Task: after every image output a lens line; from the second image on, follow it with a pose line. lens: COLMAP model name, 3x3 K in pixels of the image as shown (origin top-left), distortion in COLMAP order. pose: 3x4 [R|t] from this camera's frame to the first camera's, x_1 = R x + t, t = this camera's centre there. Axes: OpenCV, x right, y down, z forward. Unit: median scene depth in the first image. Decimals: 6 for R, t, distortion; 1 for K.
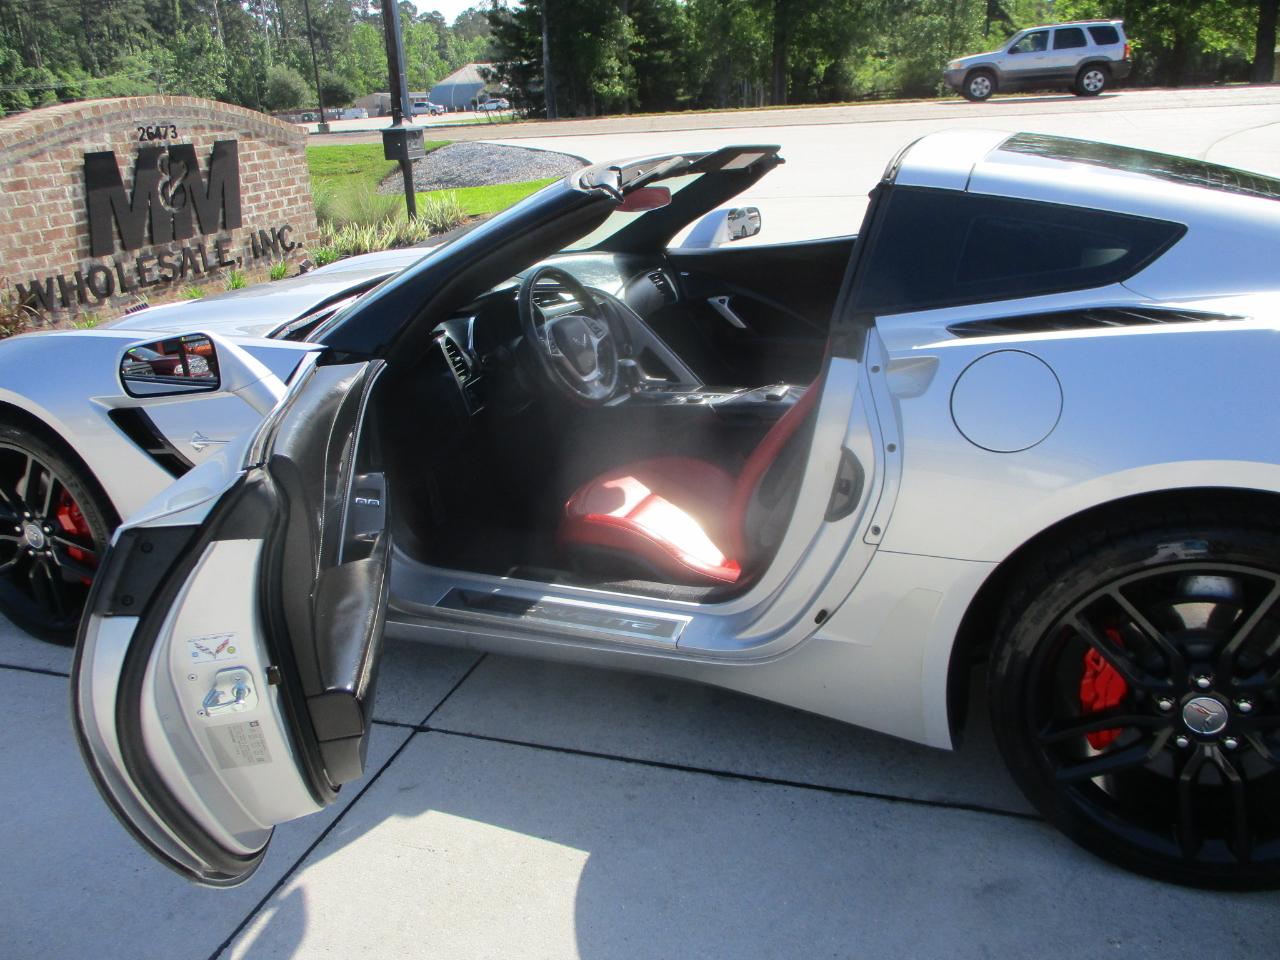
lens RADIAL K [[1044.0, 0, 644.4], [0, 1044.0, 471.6], [0, 0, 1]] dist [-0.031898, 0.002085]
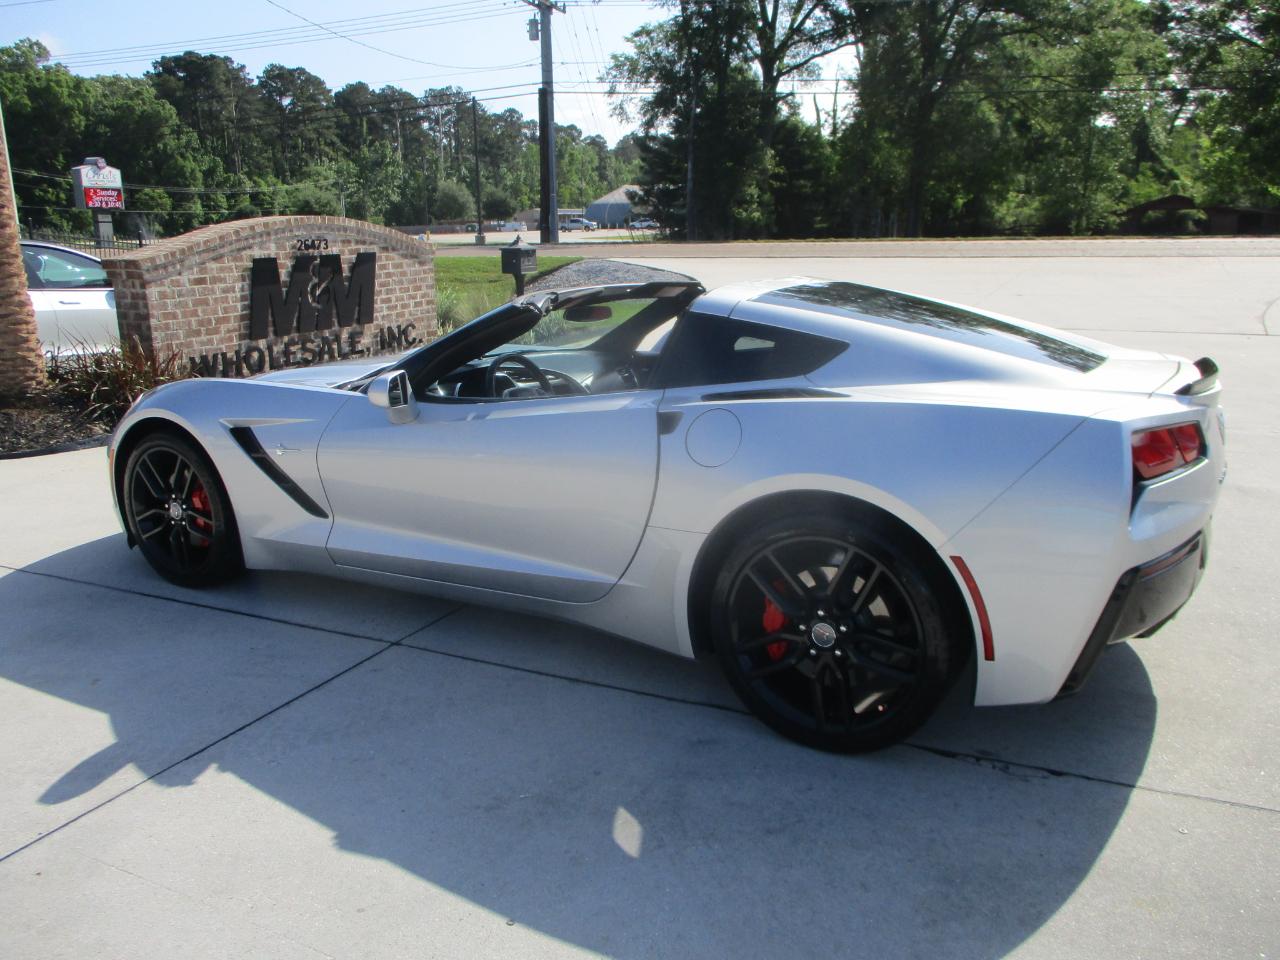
lens RADIAL K [[1044.0, 0, 641.8], [0, 1044.0, 472.5], [0, 0, 1]] dist [-0.031898, 0.002085]
pose [[0.989296, 0.067679, -0.129280, 0.087240], [-0.081076, 0.991543, -0.101340, 0.032979], [0.121329, 0.110737, 0.986416, -0.133263]]
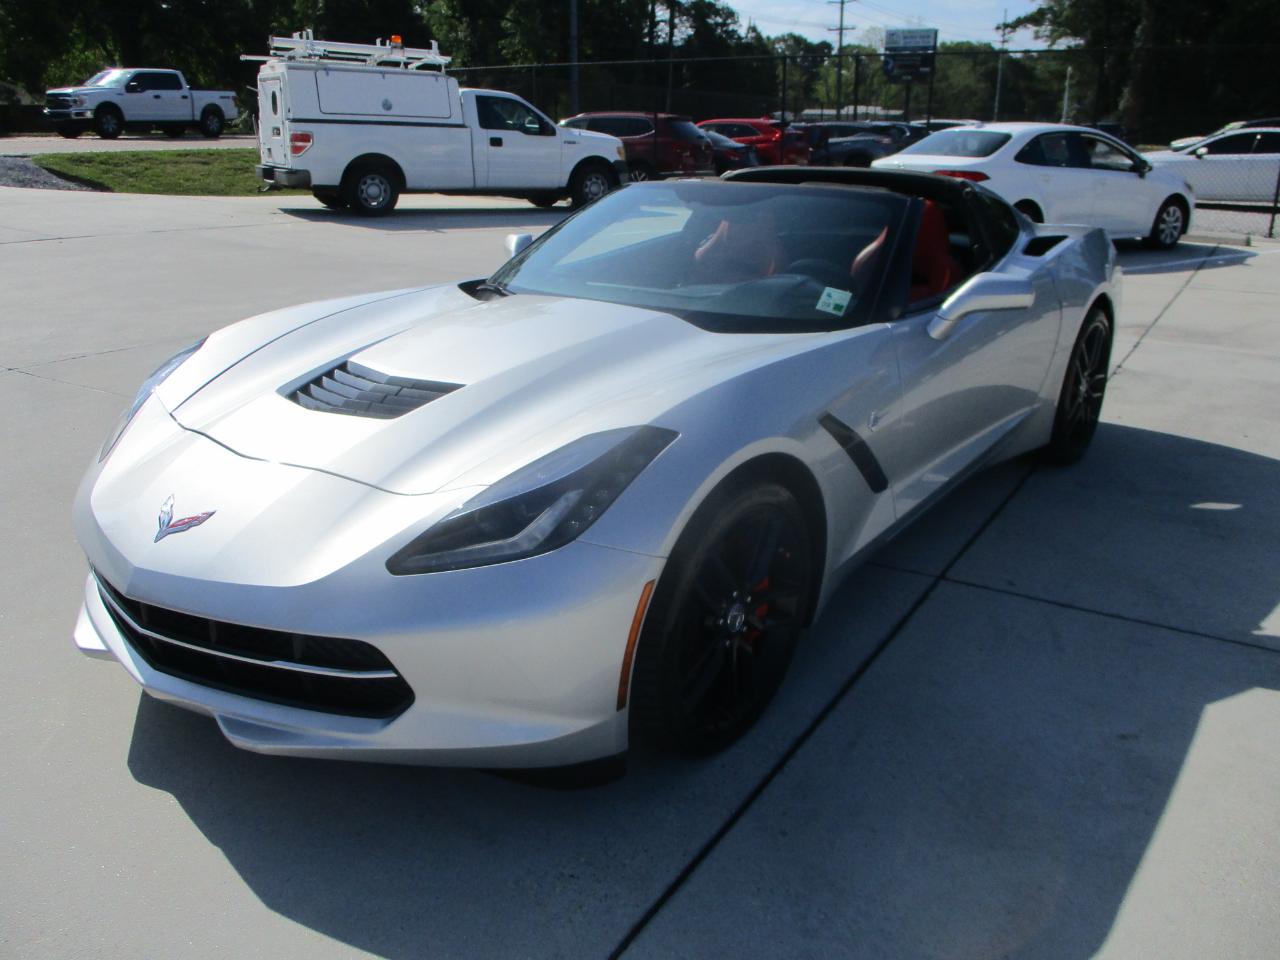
lens RADIAL K [[1044.0, 0, 629.7], [0, 1044.0, 470.0], [0, 0, 1]] dist [-0.031898, 0.002085]
pose [[0.229087, -0.249838, 0.940798, -0.433815], [0.301591, 0.937158, 0.175434, -0.072423], [-0.925506, 0.243546, 0.290040, 0.255460]]
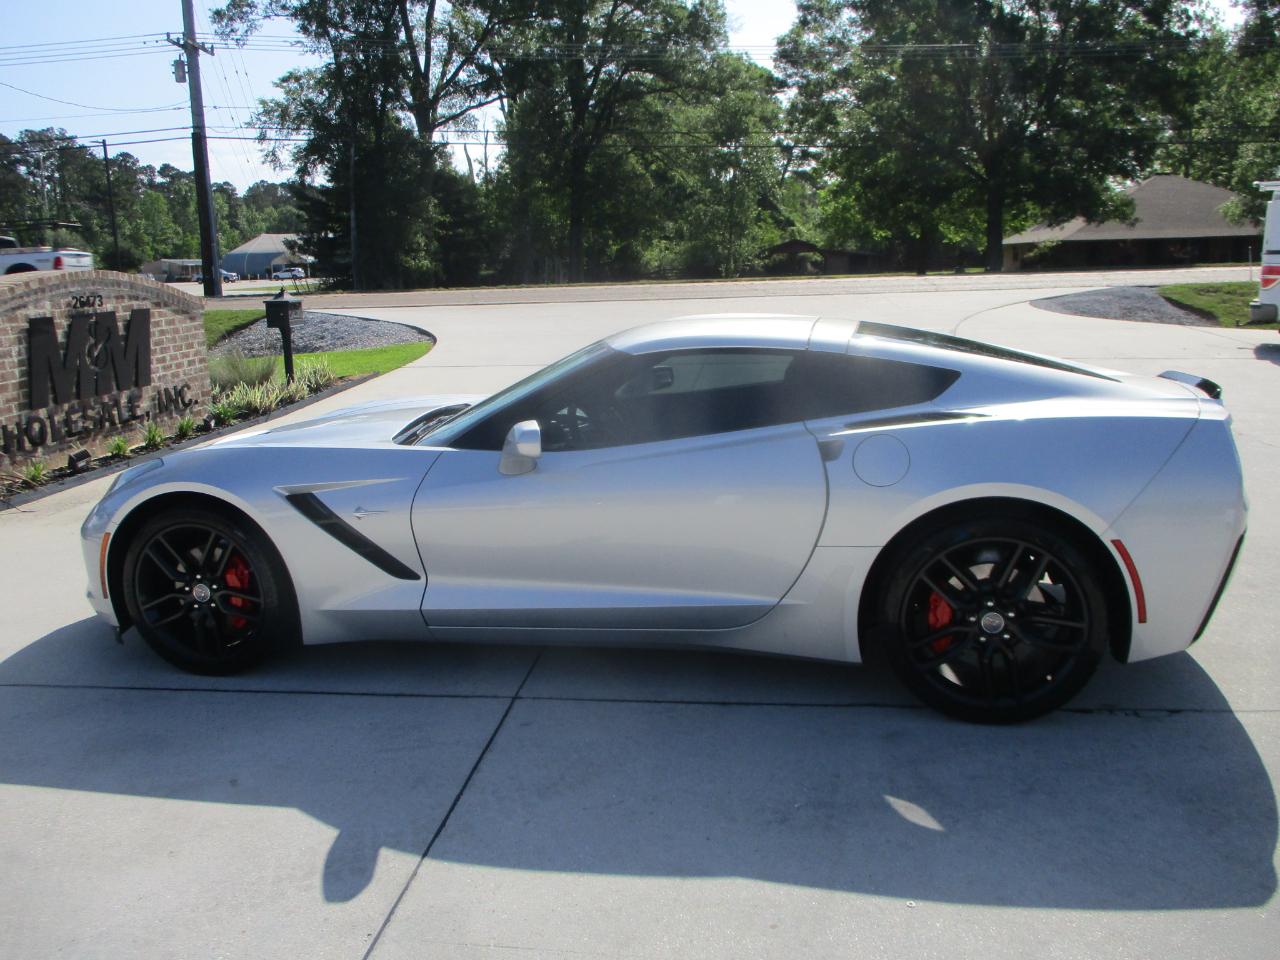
lens RADIAL K [[1044.0, 0, 641.0], [0, 1044.0, 471.1], [0, 0, 1]] dist [-0.031898, 0.002085]
pose [[0.981594, -0.012570, 0.190567, -0.086505], [0.042102, 0.987525, -0.151727, 0.042858], [-0.186282, 0.156958, 0.969878, -0.148516]]
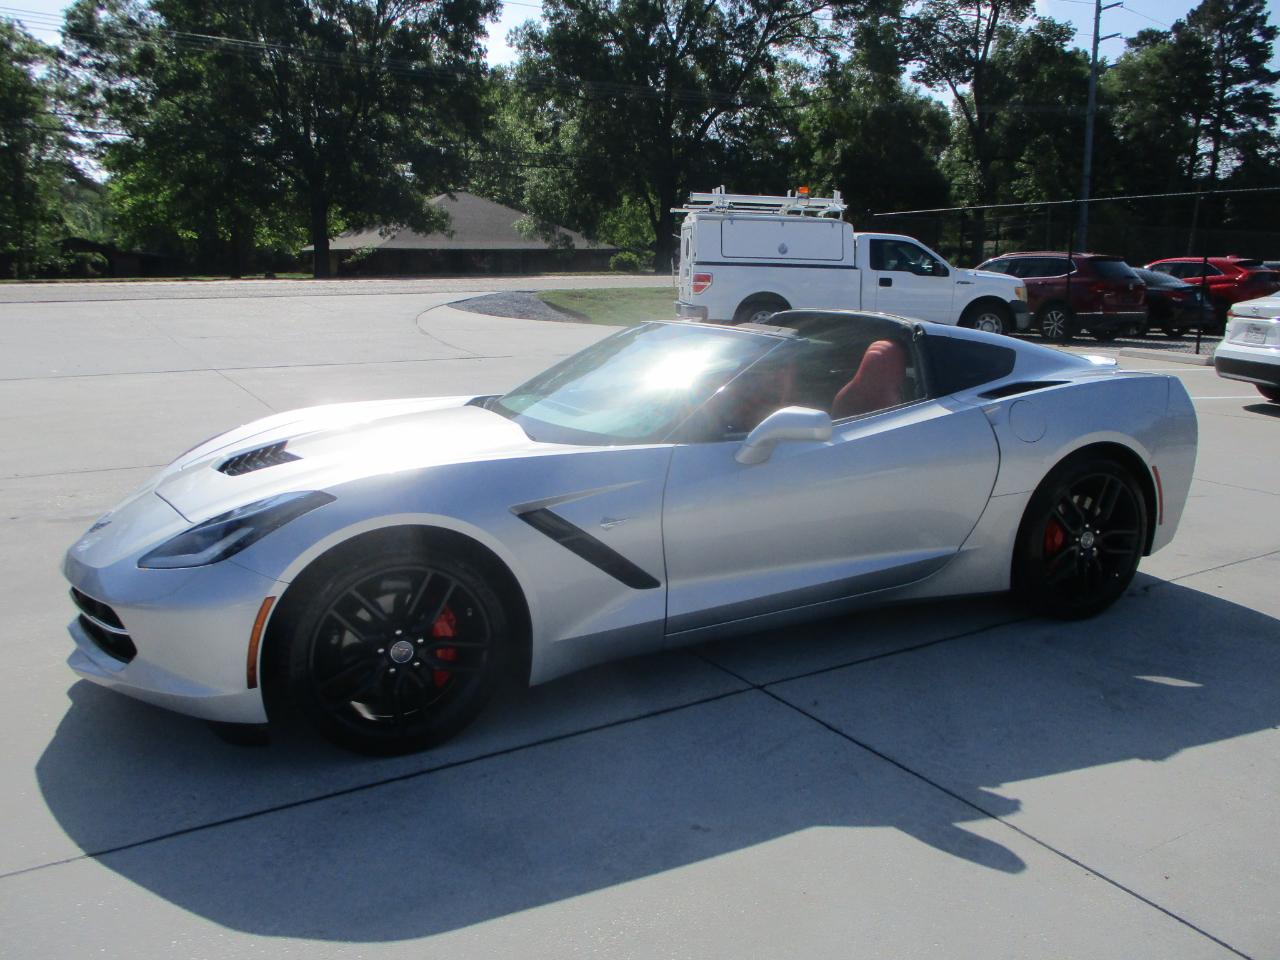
lens RADIAL K [[1044.0, 0, 637.3], [0, 1044.0, 473.6], [0, 0, 1]] dist [-0.031898, 0.002085]
pose [[0.655284, -0.095907, 0.749269, -0.385227], [0.218123, 0.973678, -0.066130, 0.001914], [-0.723205, 0.206767, 0.658955, 0.018437]]
